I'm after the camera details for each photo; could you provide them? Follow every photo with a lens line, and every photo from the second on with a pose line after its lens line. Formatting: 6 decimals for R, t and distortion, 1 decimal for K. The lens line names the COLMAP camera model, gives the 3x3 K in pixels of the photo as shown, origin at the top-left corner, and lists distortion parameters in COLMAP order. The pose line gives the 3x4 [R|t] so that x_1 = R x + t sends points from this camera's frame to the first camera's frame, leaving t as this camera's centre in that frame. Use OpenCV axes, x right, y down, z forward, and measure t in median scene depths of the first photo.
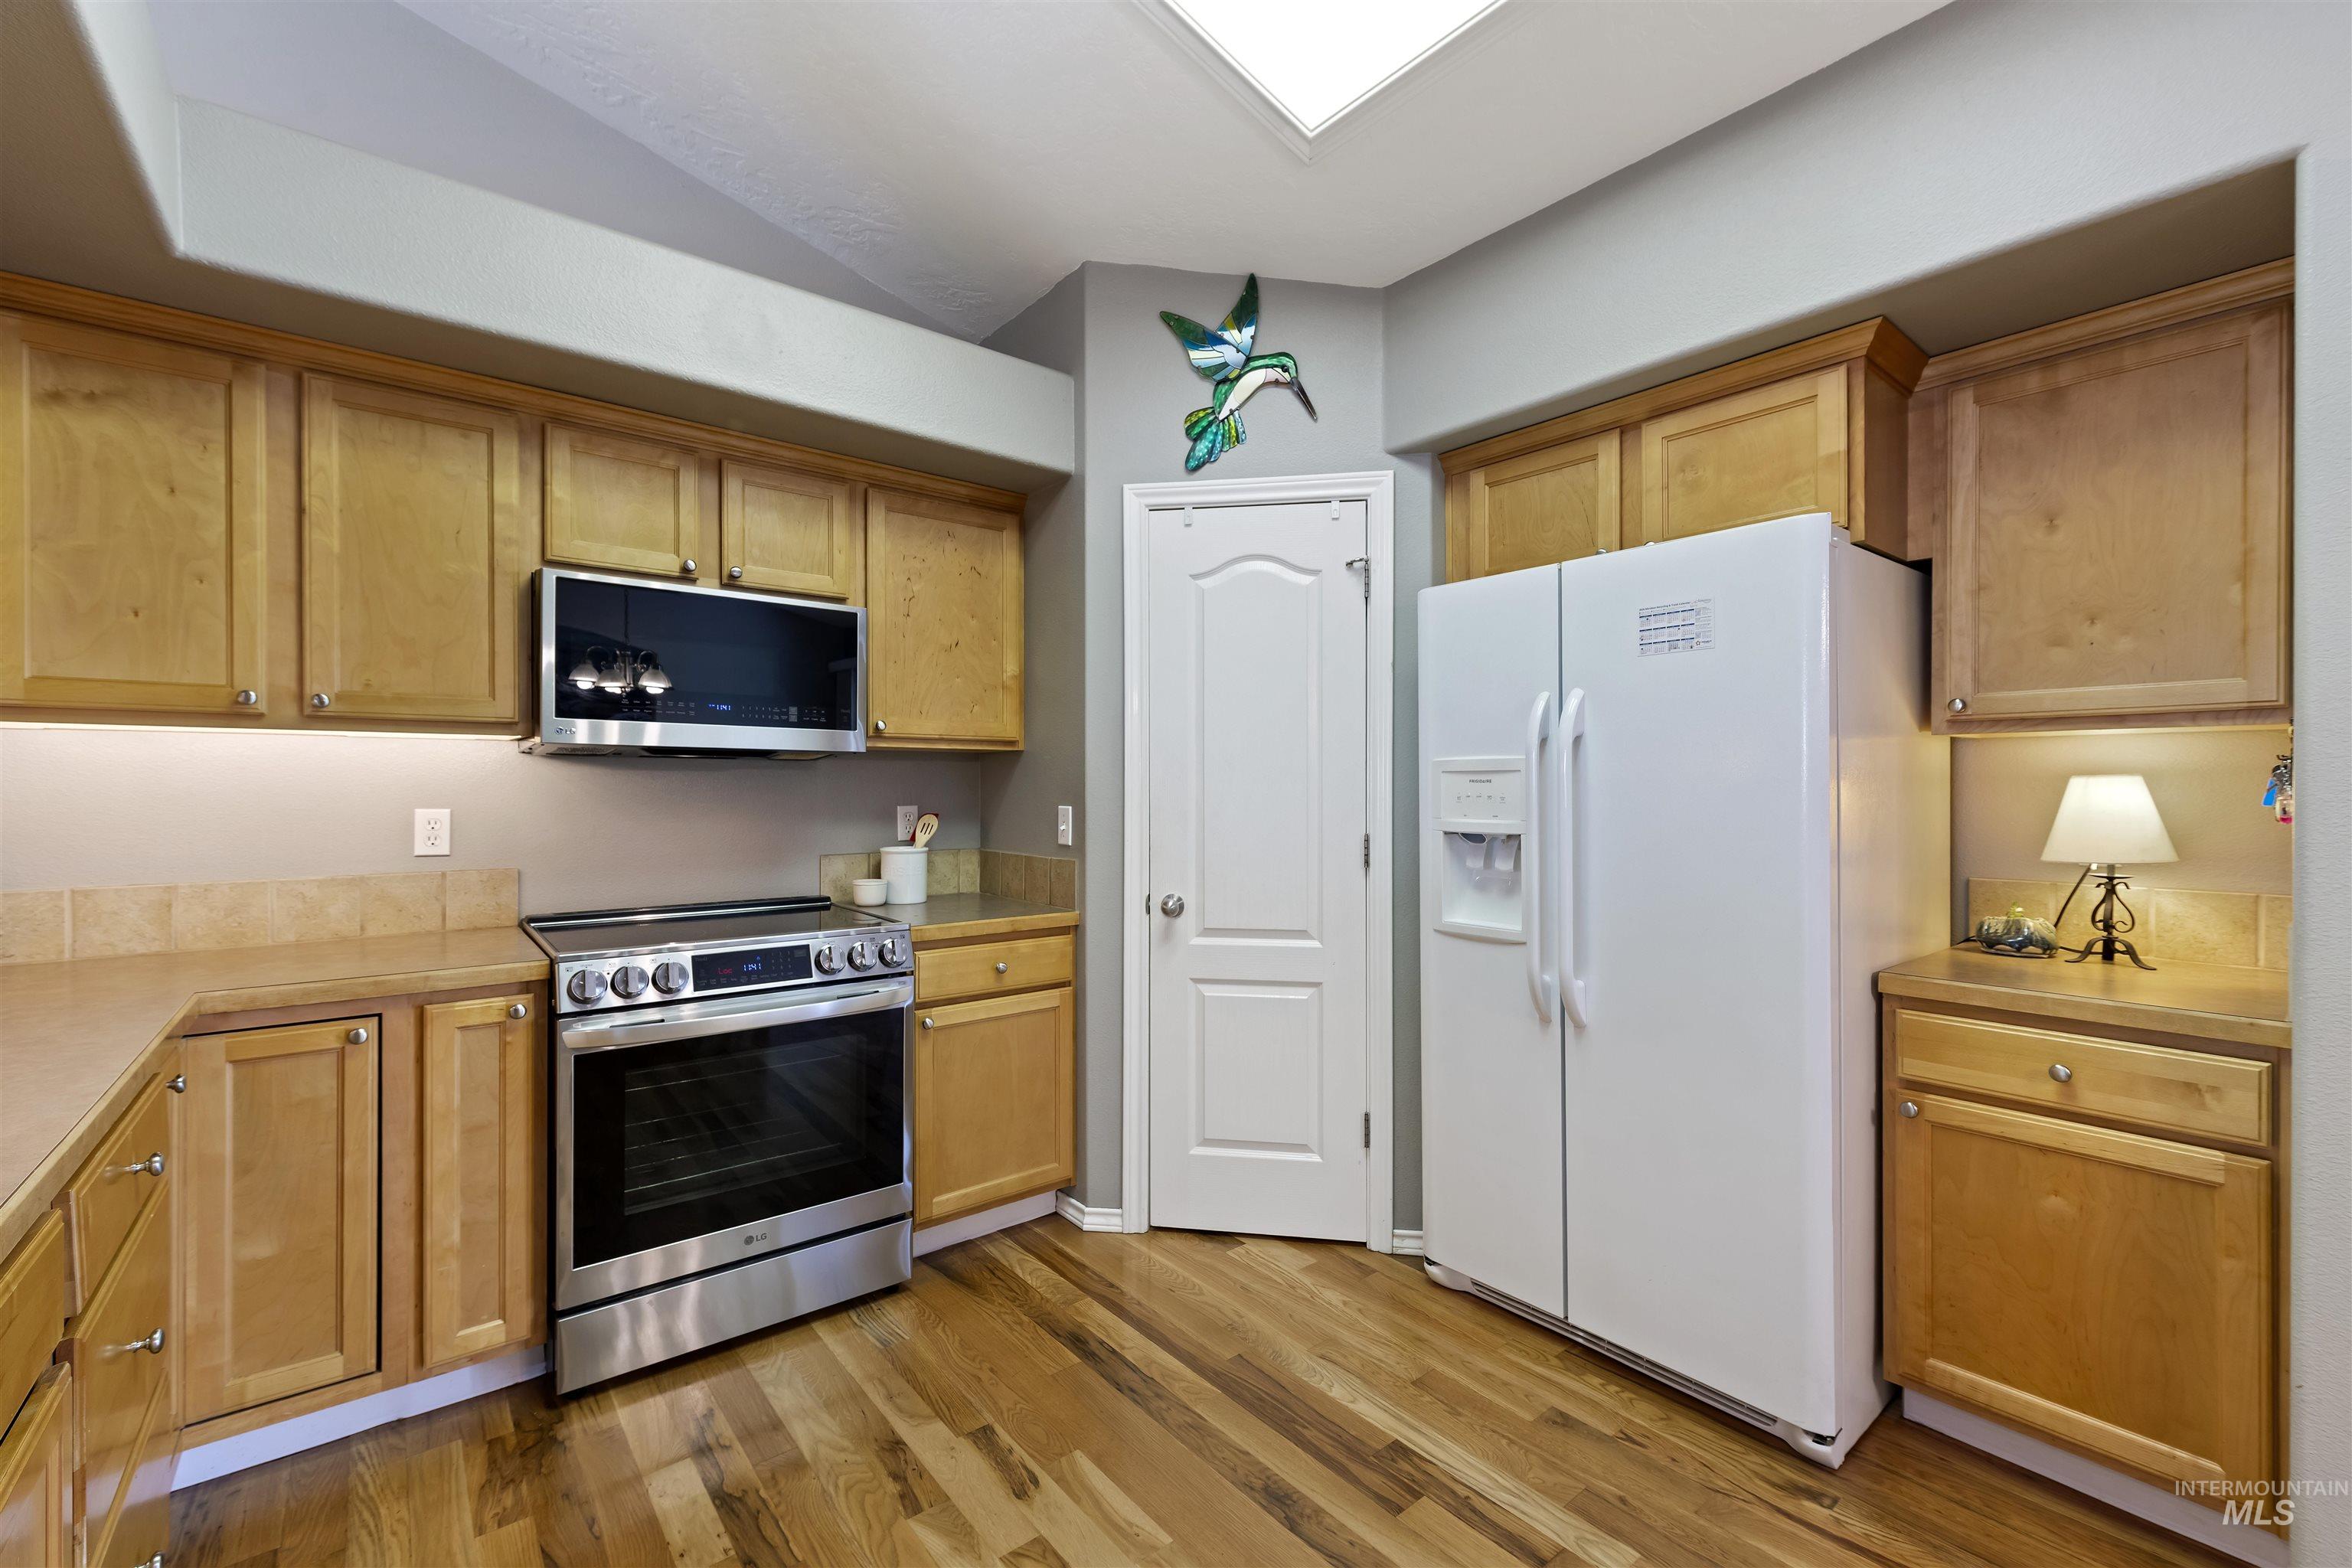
lens RADIAL K [[982.9, 0, 1183.3], [0, 982.9, 791.1], [0, 0, 1]] dist [-0.000439, -0.000241]
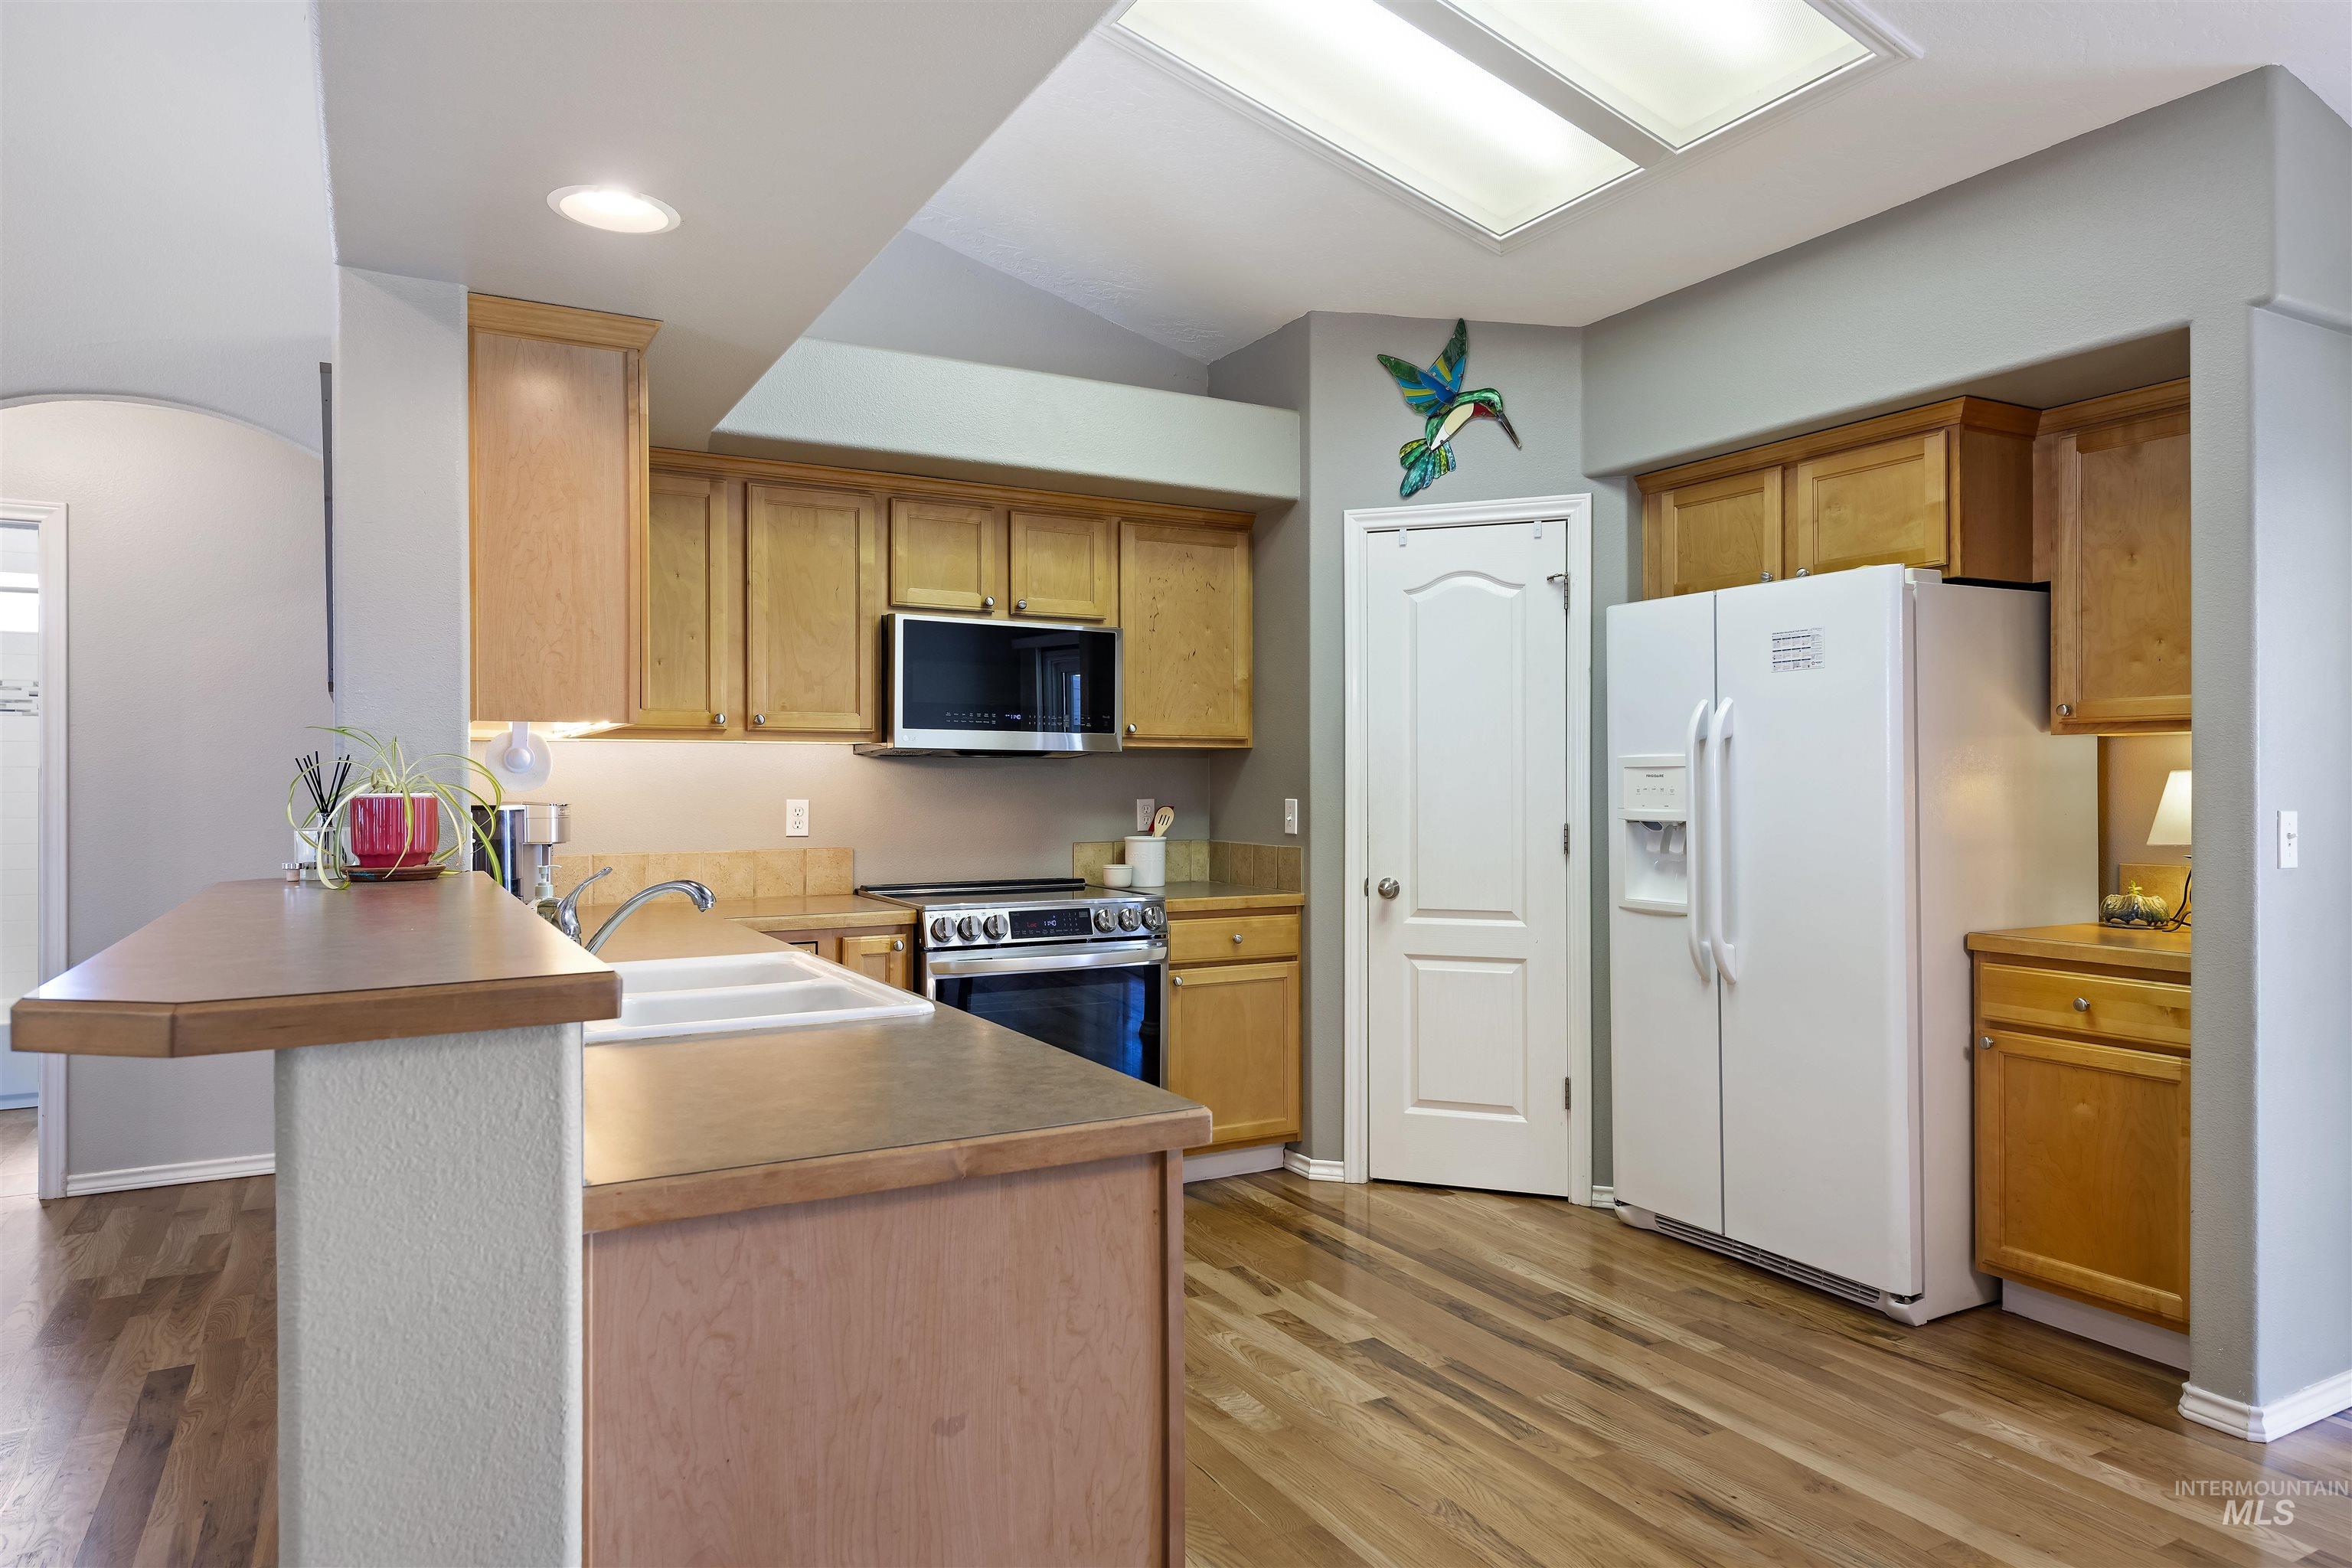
lens RADIAL K [[1443.3, 0, 1172.0], [0, 1443.3, 787.1], [0, 0, 1]] dist [0.010585, -0.005082]
pose [[0.982987, -0.000733, -0.183672, 0.058470], [0.000565, 0.999999, -0.000972, 0.004713], [0.183672, 0.000852, 0.982987, -0.792694]]
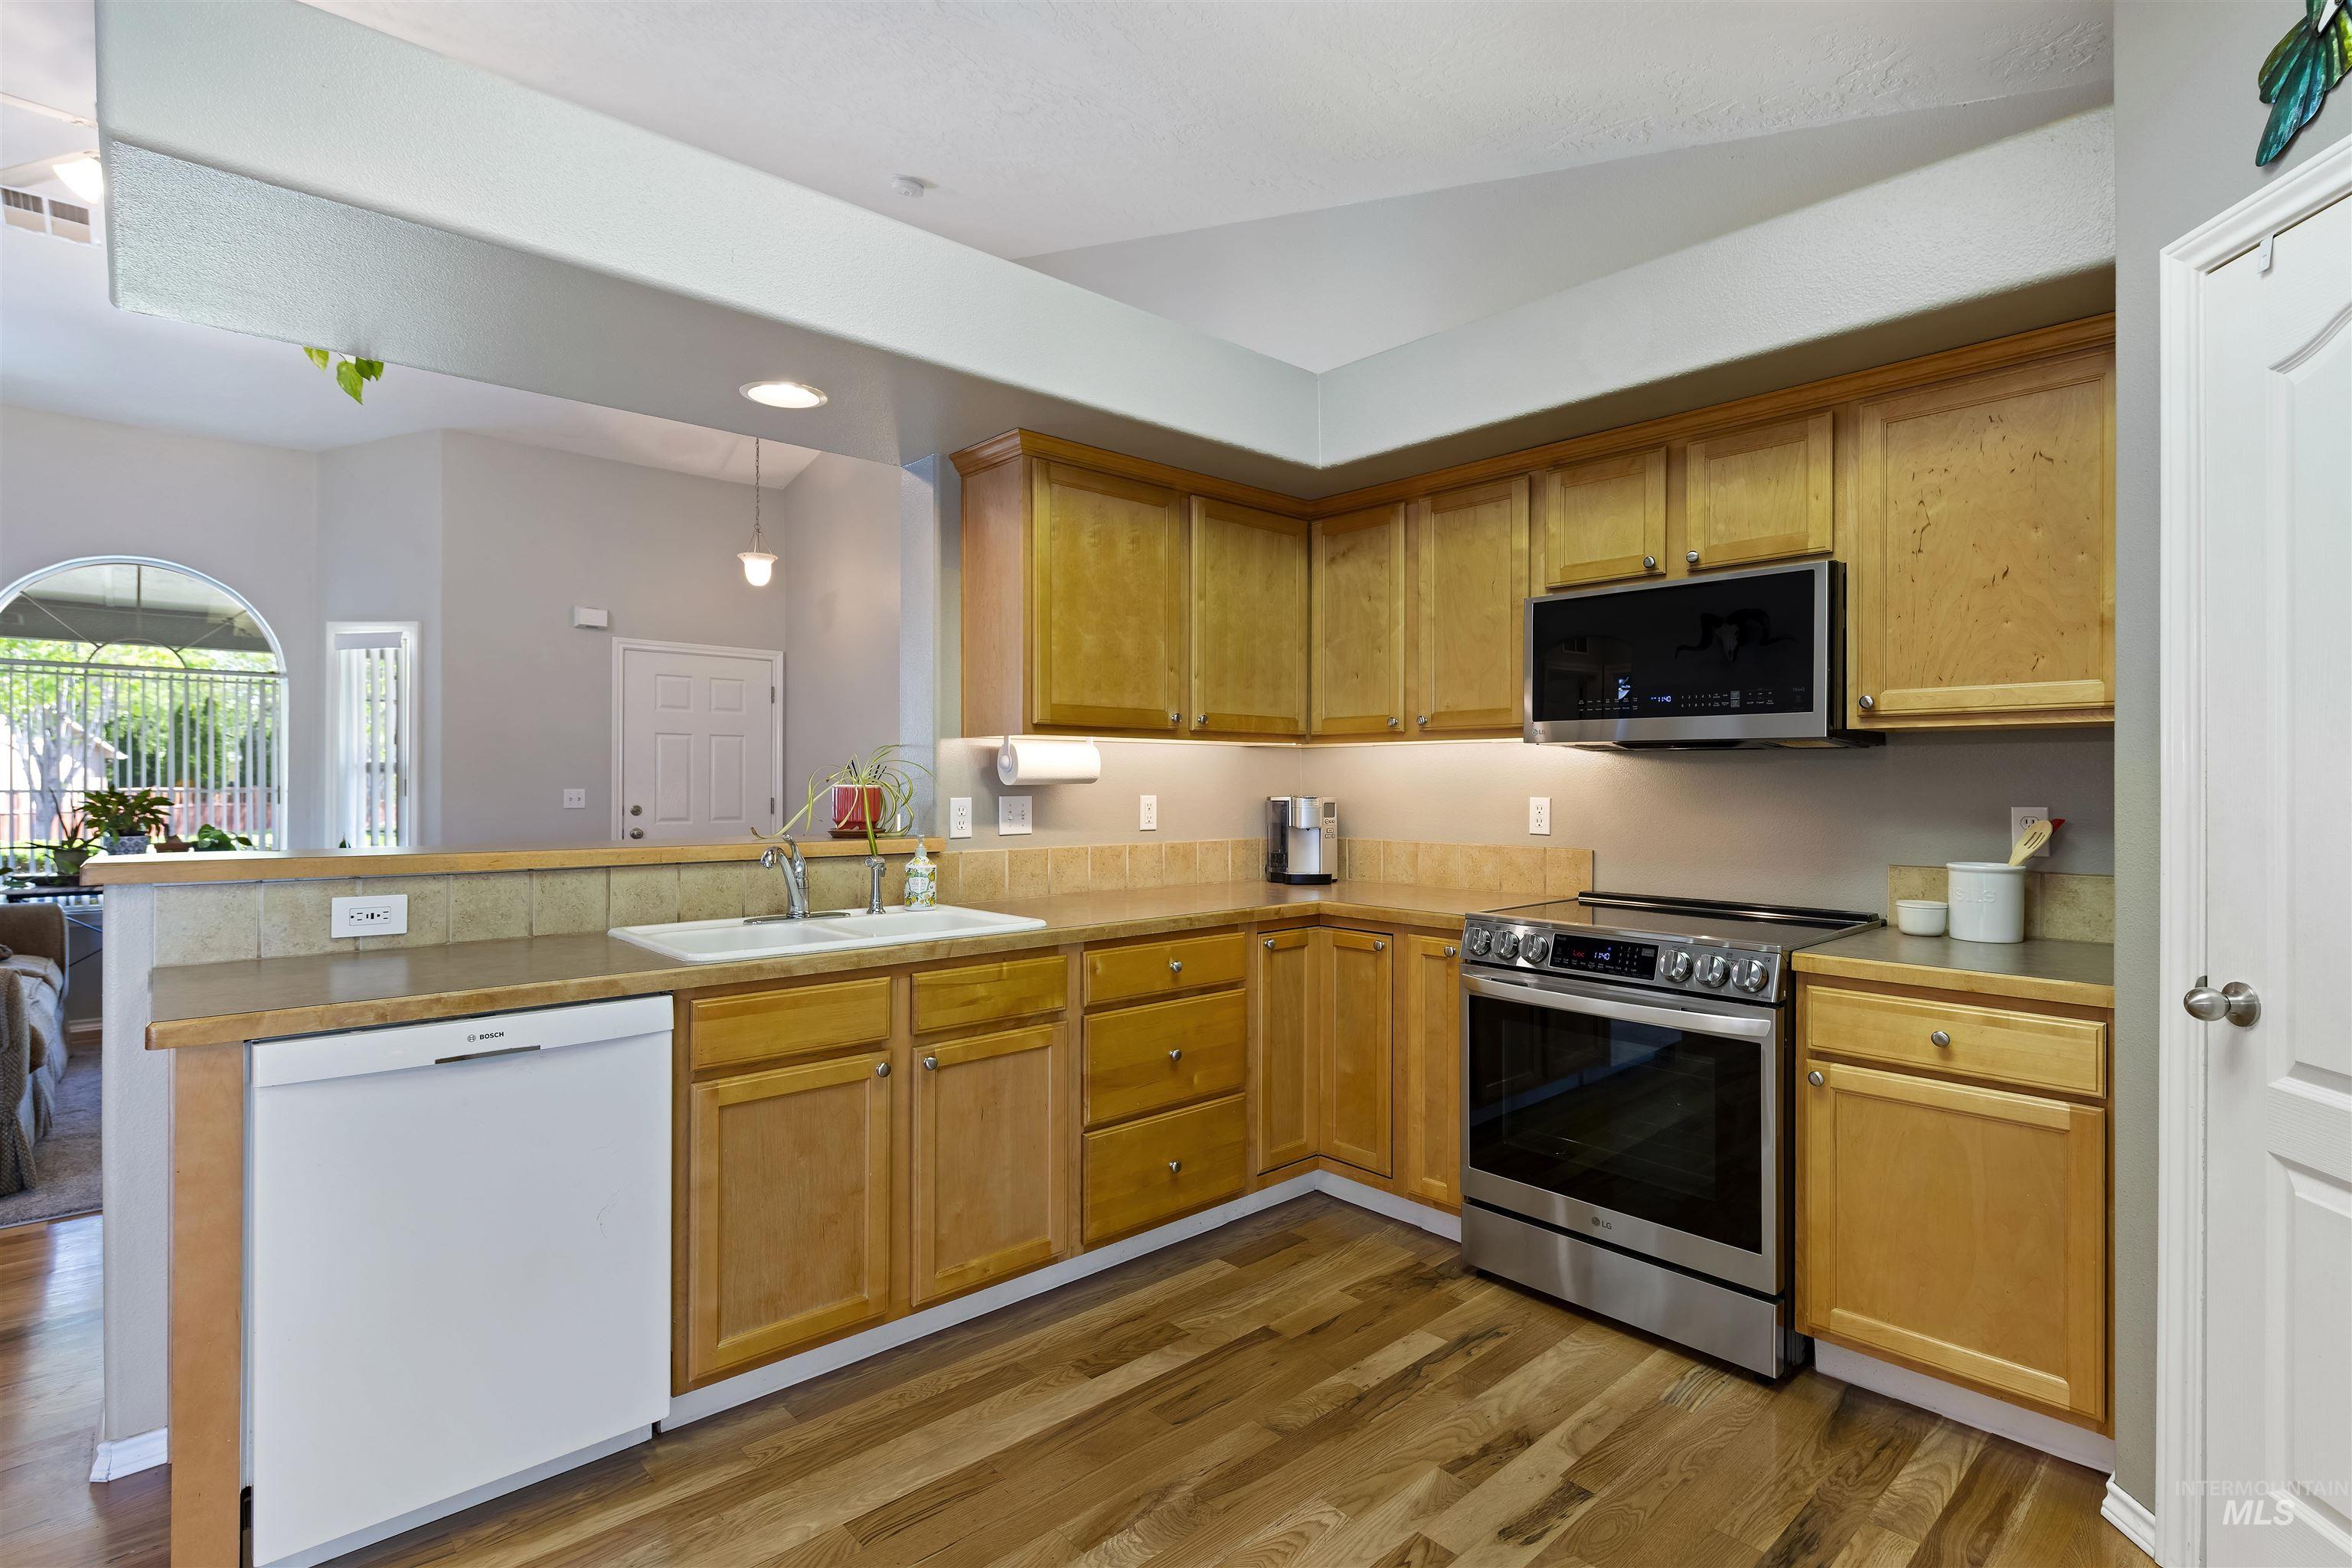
lens RADIAL K [[1129.0, 0, 1174.6], [0, 1129.0, 783.2], [0, 0, 1]] dist [0.003946, 0.000151]
pose [[0.051587, 0.003079, -0.998664, 0.695308], [-0.005539, 0.999981, 0.002797, -0.001063], [0.998653, 0.005387, 0.051603, 0.486444]]
